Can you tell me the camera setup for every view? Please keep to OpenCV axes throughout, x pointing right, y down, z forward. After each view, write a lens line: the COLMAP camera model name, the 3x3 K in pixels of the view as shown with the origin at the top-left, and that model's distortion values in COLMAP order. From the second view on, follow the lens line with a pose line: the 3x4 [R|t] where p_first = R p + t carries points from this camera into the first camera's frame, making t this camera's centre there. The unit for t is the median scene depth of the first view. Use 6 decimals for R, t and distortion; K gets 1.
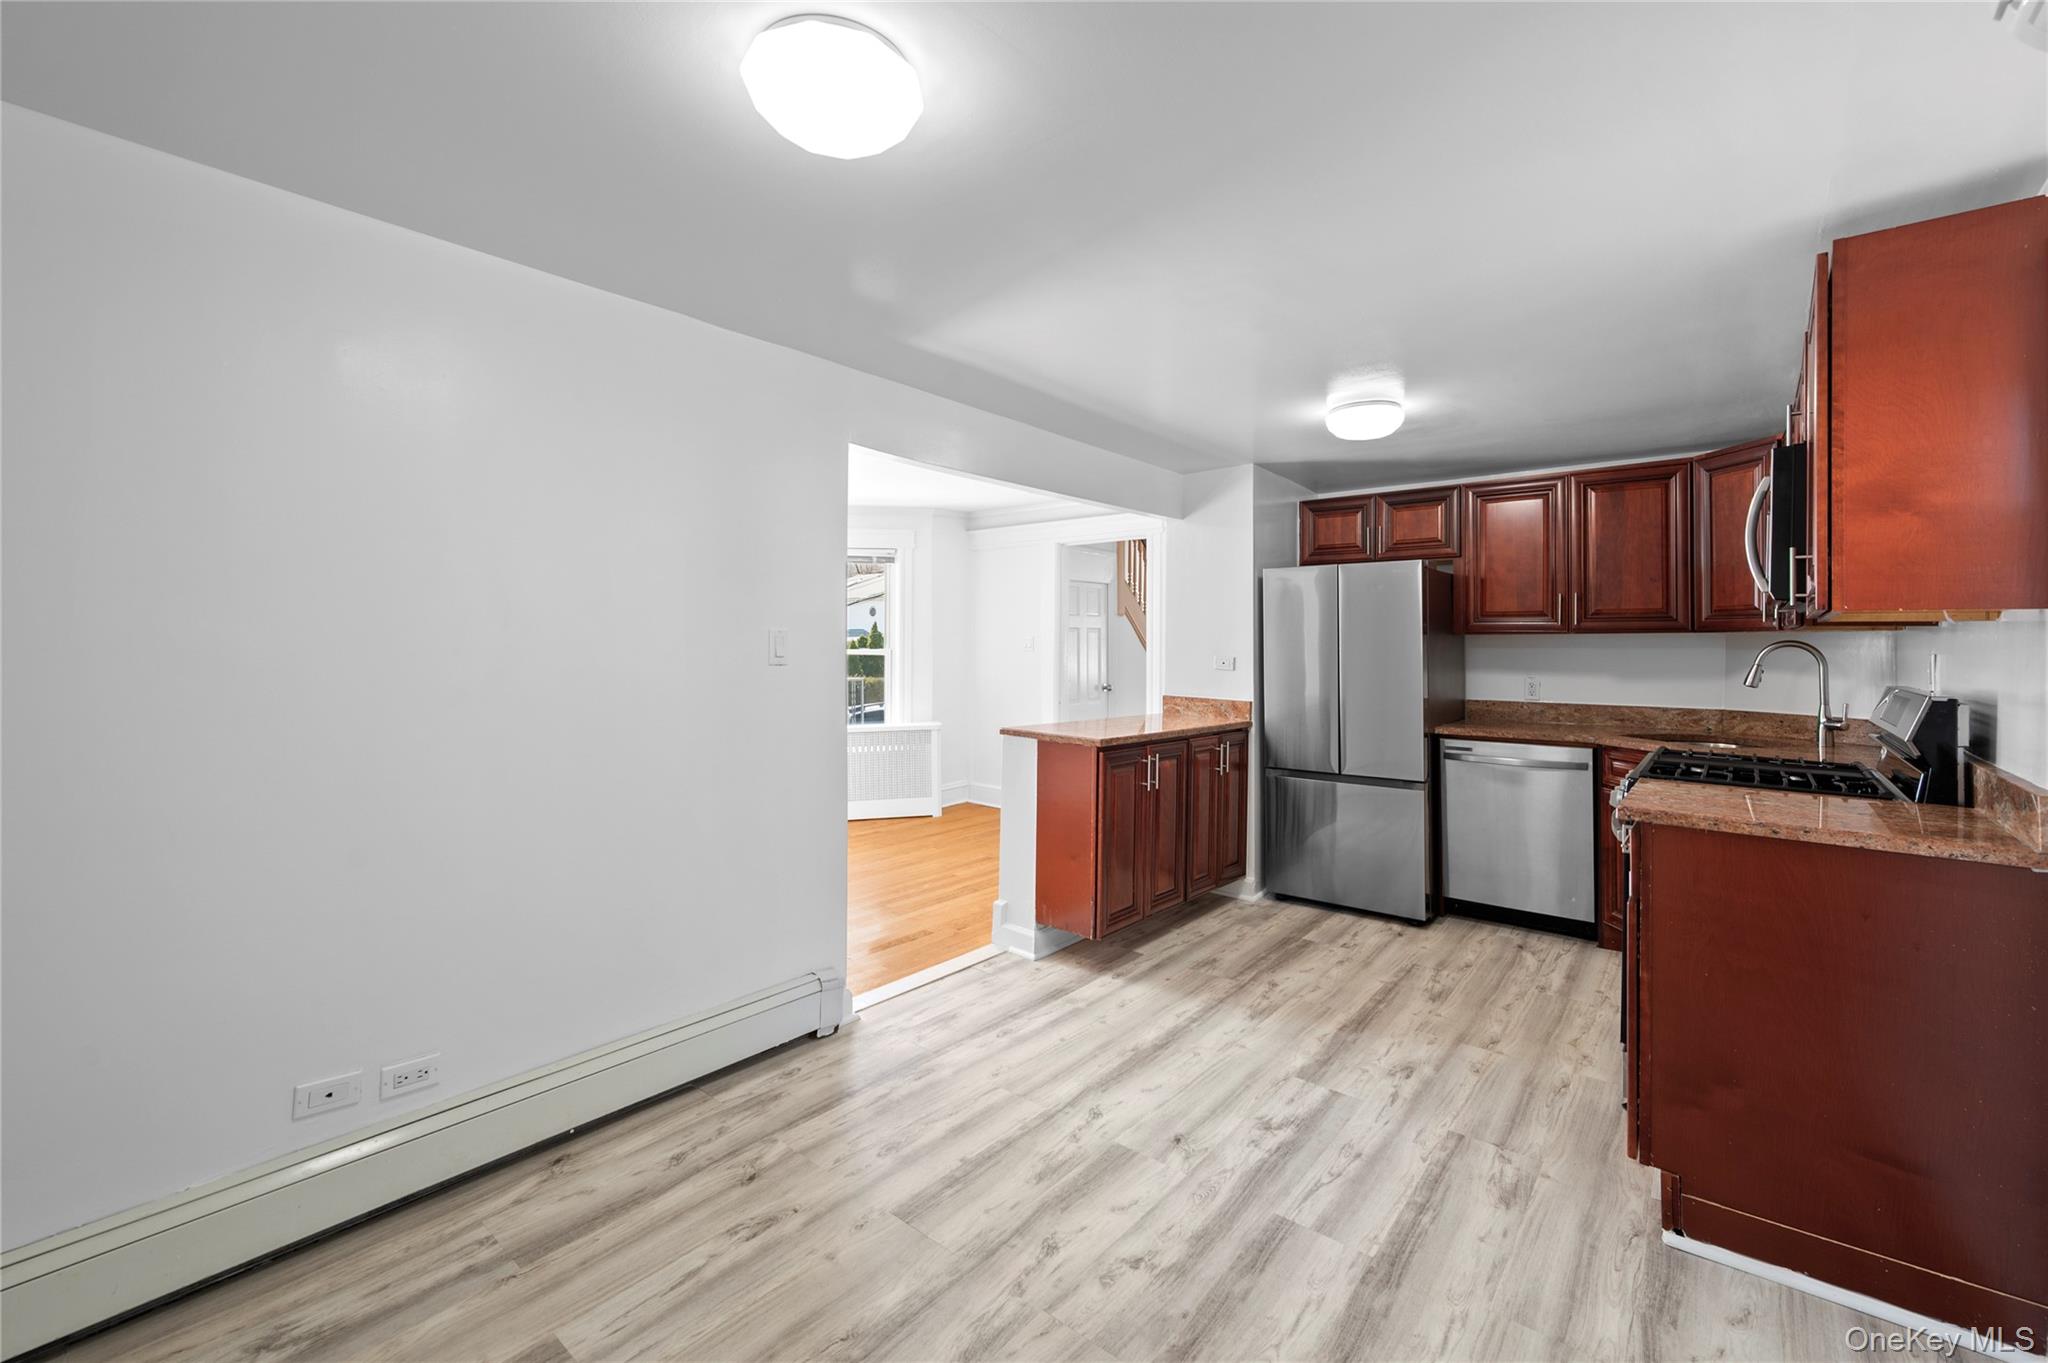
lens RADIAL K [[858.0, 0, 1023.4], [0, 858.0, 656.5], [0, 0, 1]] dist [0.000299, 0.000070]
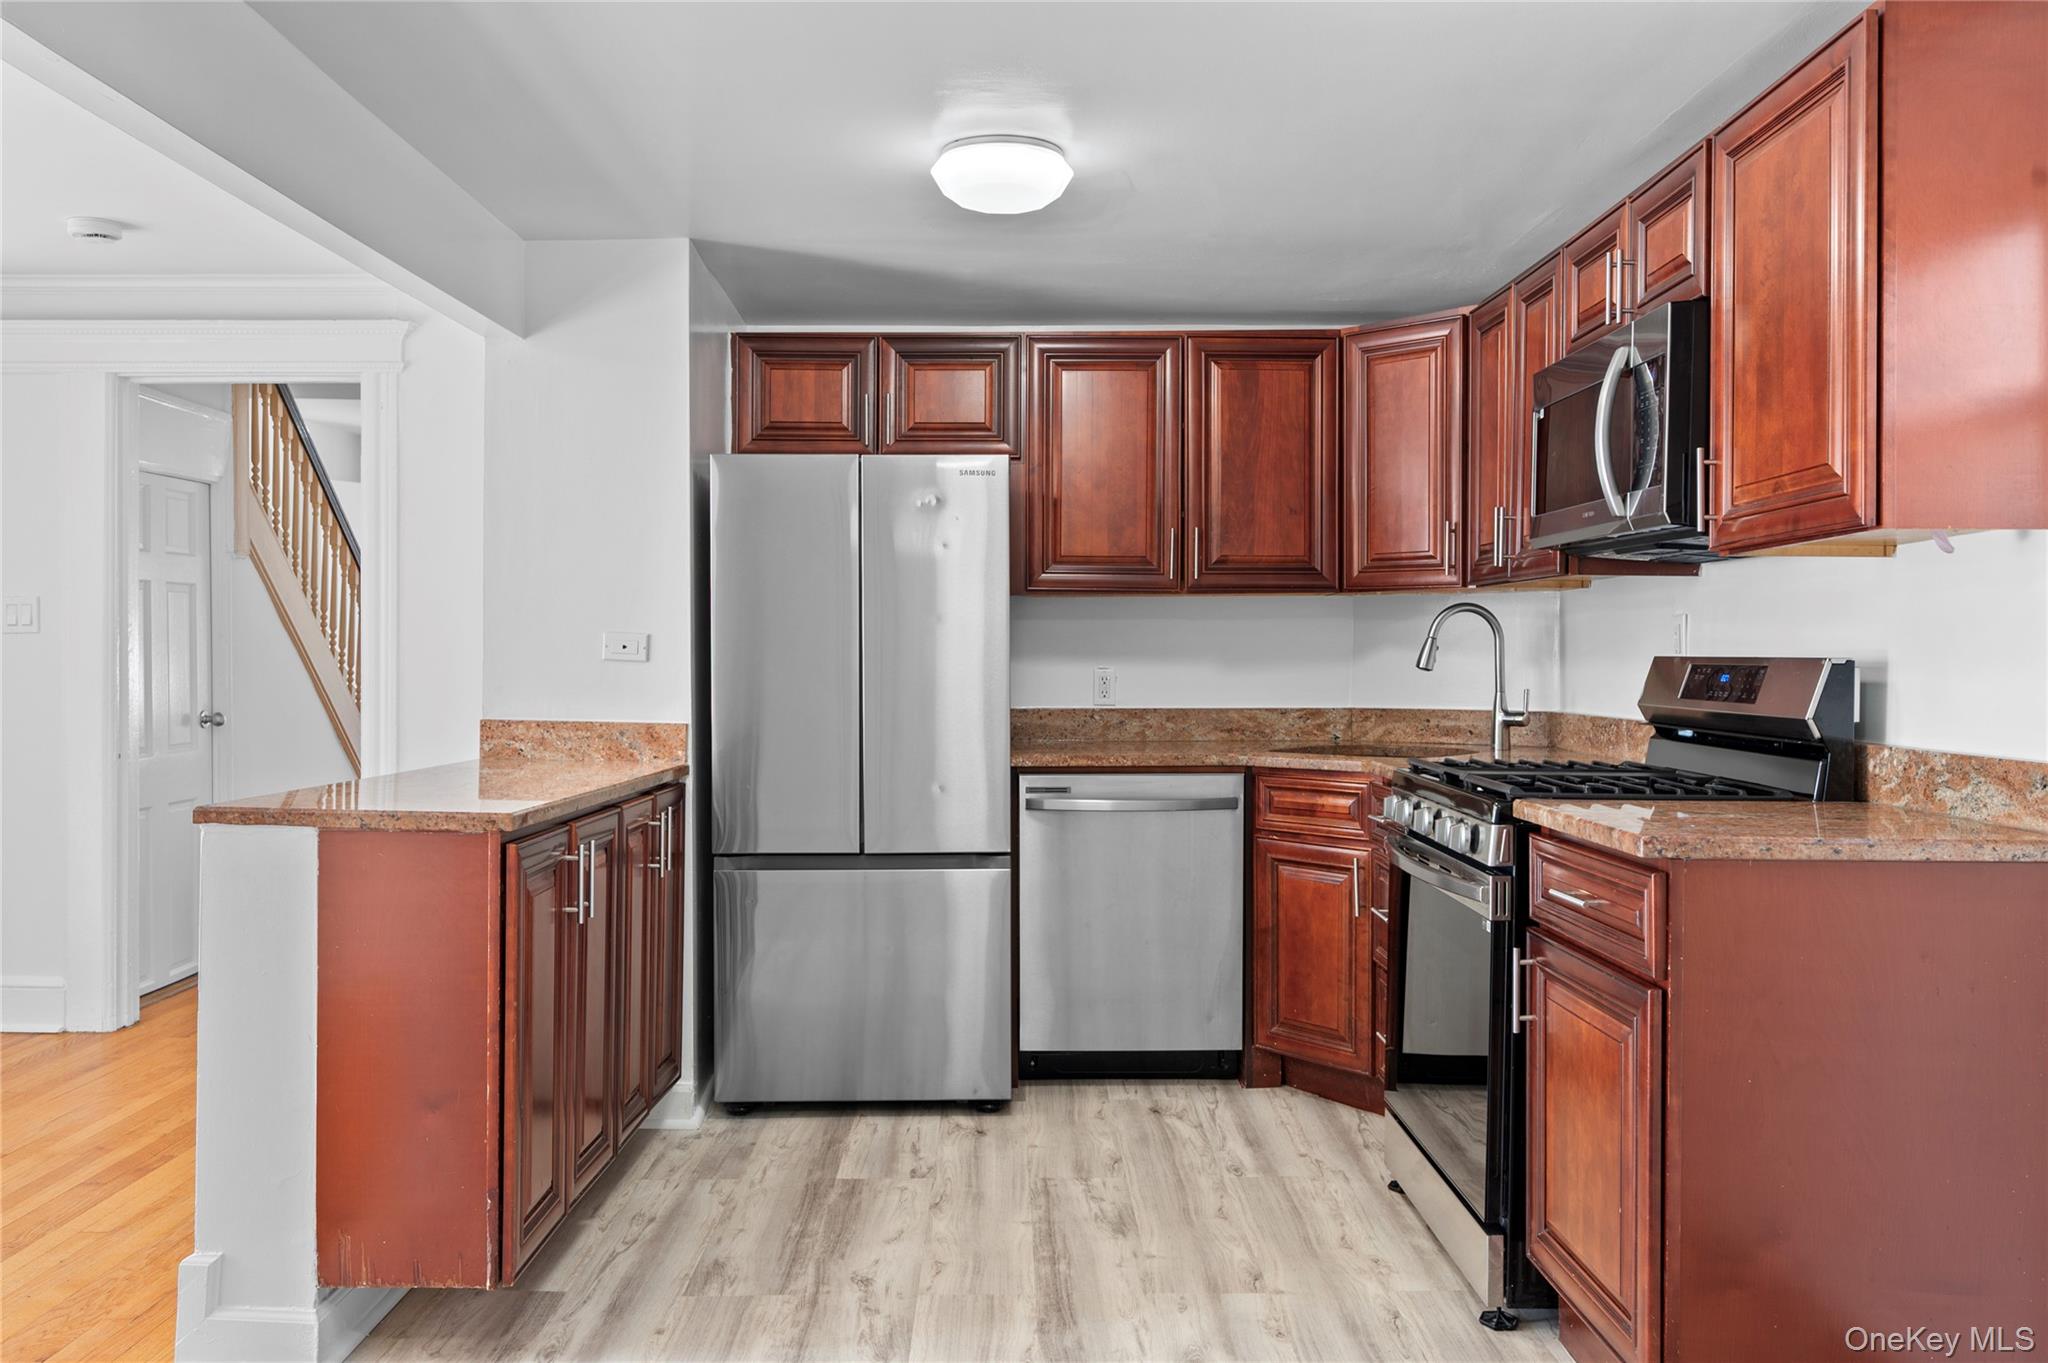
lens RADIAL K [[1565.8, 0, 1024.0], [0, 1565.8, 681.5], [0, 0, 1]] dist [-0.003566, -0.001060]
pose [[0.763365, -0.018074, 0.645715, -0.196560], [0.012410, 0.999834, 0.013315, 0.022044], [-0.645849, -0.002151, 0.763462, 0.225938]]
